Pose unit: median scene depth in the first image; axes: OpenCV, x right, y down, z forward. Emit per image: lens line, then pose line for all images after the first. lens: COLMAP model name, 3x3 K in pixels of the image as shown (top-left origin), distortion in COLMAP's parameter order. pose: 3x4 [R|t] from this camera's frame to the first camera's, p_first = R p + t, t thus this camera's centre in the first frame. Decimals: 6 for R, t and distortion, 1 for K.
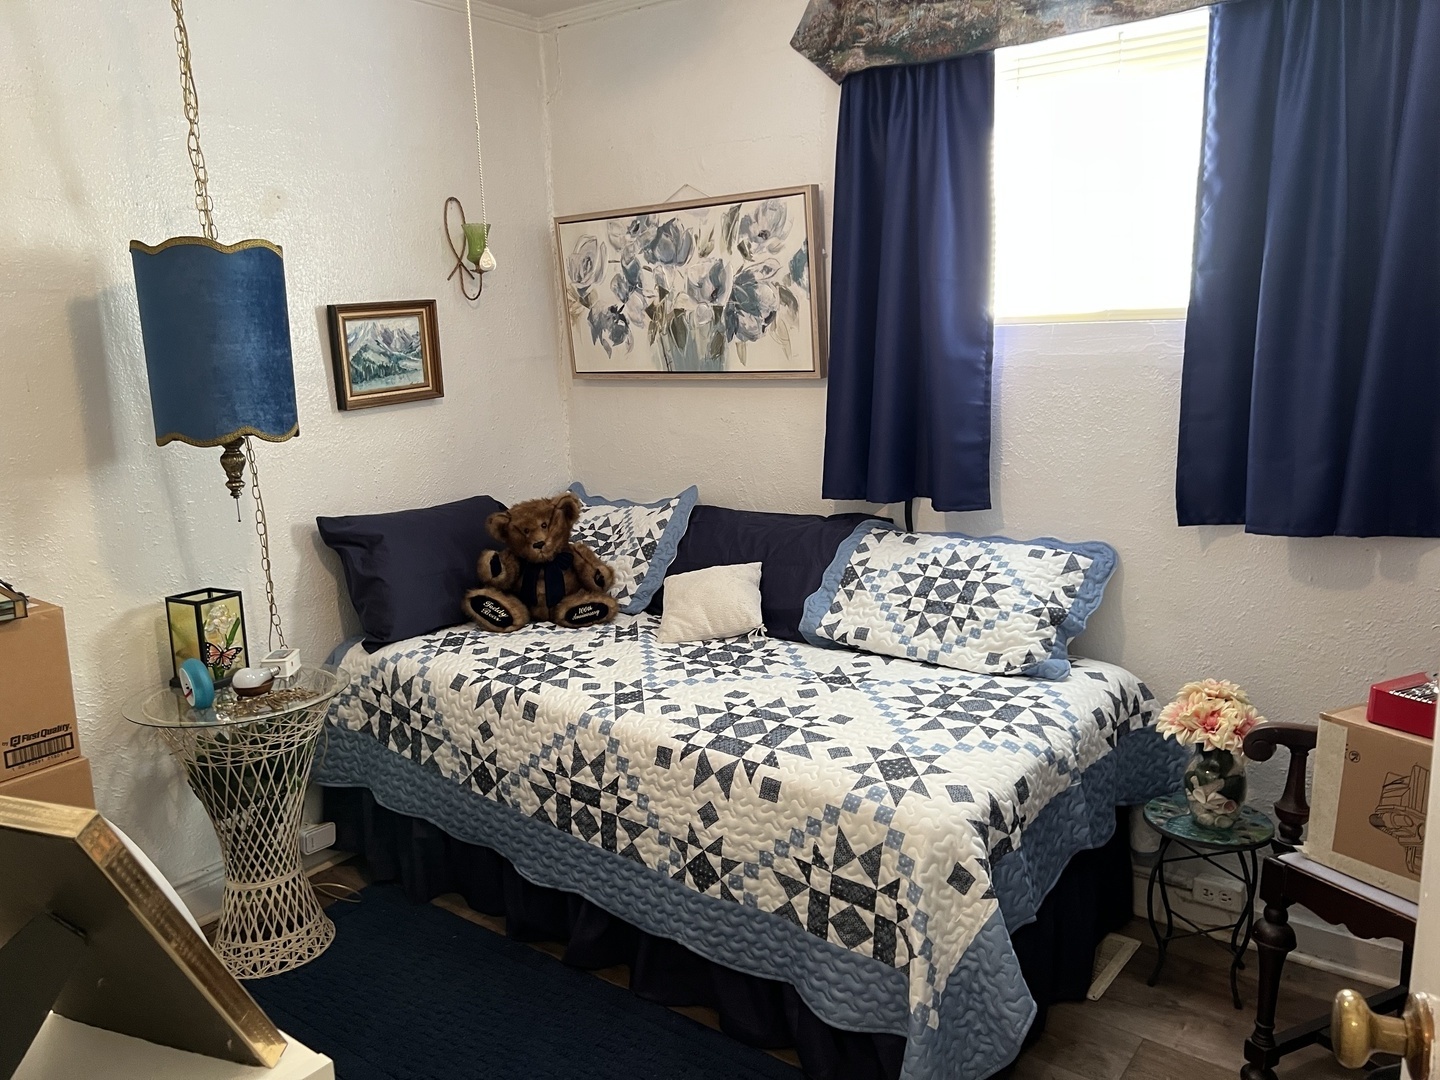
lens RADIAL K [[1075.3, 0, 716.4], [0, 1075.3, 541.0], [0, 0, 1]] dist [0.052405, -0.057436]
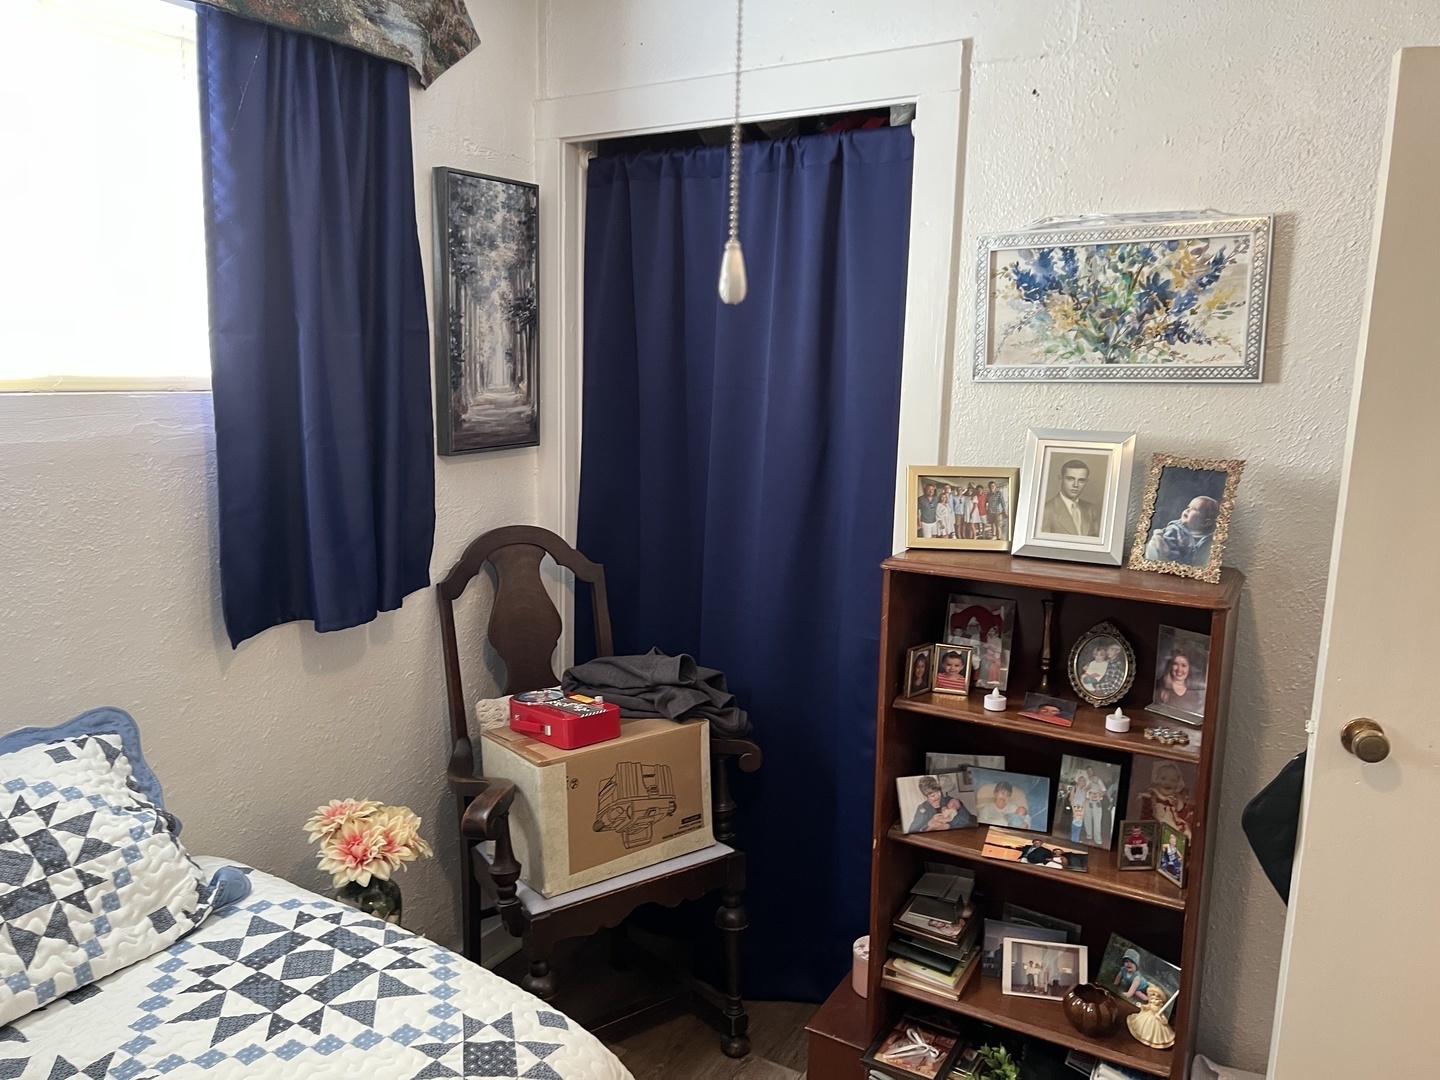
lens RADIAL K [[1075.3, 0, 716.4], [0, 1075.3, 541.0], [0, 0, 1]] dist [0.052405, -0.057436]
pose [[-0.126584, -0.131636, 0.983183, -0.387242], [0.178143, 0.972025, 0.153077, -0.148427], [-0.975829, 0.194525, -0.099592, 0.708828]]
